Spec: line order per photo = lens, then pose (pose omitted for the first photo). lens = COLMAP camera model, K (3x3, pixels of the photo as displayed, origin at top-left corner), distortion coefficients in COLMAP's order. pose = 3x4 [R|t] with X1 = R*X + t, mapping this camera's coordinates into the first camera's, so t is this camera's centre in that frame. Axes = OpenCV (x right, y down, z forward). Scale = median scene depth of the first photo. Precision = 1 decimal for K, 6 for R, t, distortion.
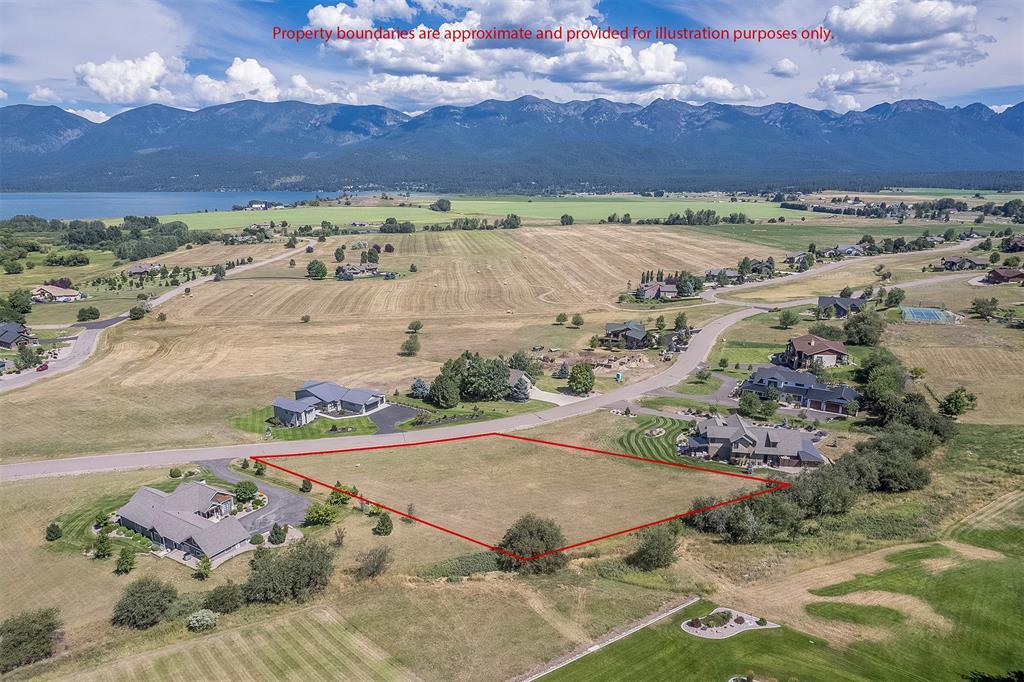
lens RADIAL K [[651.5, 0, 512.0], [0, 651.5, 341.0], [0, 0, 1]] dist [-0.067597, 0.054221]
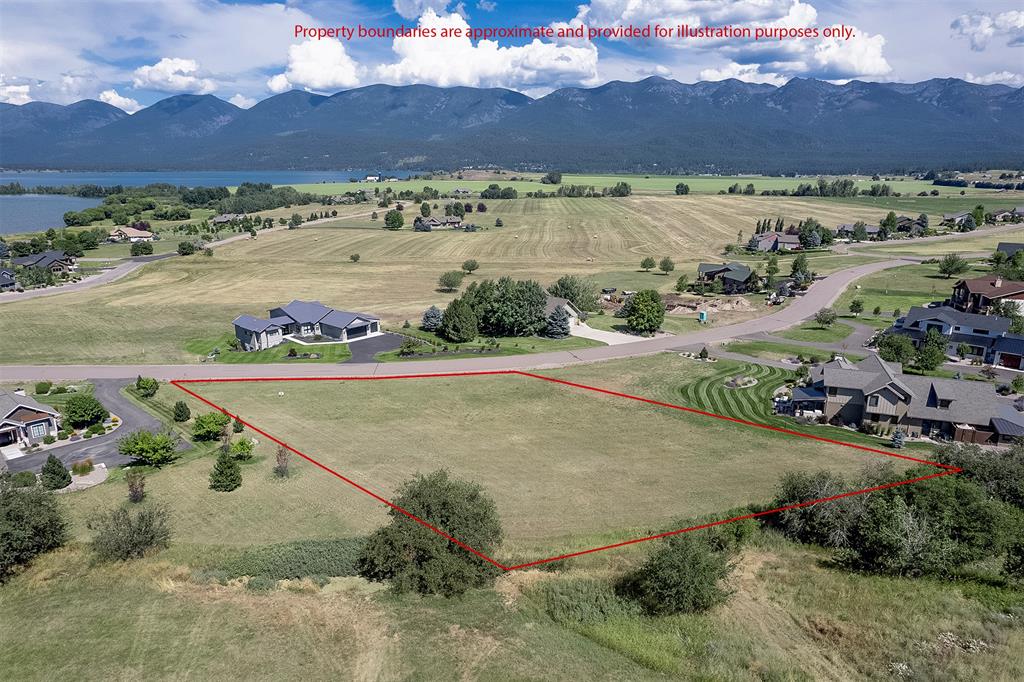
lens RADIAL K [[651.5, 0, 512.0], [0, 651.5, 341.0], [0, 0, 1]] dist [-0.067597, 0.054221]
pose [[0.983694, 0.047620, -0.173430, 0.084697], [-0.043611, 0.998687, 0.026861, 0.074686], [0.174481, -0.018860, 0.984480, 0.258112]]
